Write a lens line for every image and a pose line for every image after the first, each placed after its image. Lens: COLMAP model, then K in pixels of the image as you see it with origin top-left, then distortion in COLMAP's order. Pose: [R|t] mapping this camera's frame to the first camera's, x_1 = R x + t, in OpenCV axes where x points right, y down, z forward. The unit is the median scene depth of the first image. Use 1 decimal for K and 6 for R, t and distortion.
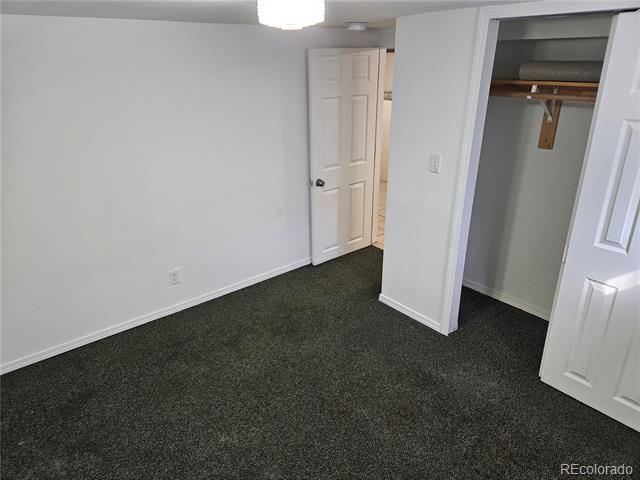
lens RADIAL K [[426.8, 0, 320.0], [0, 426.8, 240.0], [0, 0, 1]] dist [-0.059799, -0.000090]
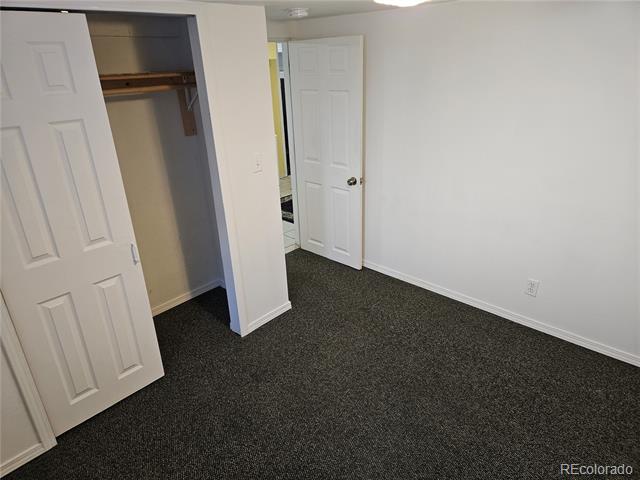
lens RADIAL K [[435.9, 0, 320.0], [0, 435.9, 240.0], [0, 0, 1]] dist [0.002253, 0.000242]
pose [[-0.090881, -0.372183, 0.923699, -0.493449], [0.430139, 0.821884, 0.373479, -0.223205], [-0.898177, 0.431261, 0.085397, 0.558989]]
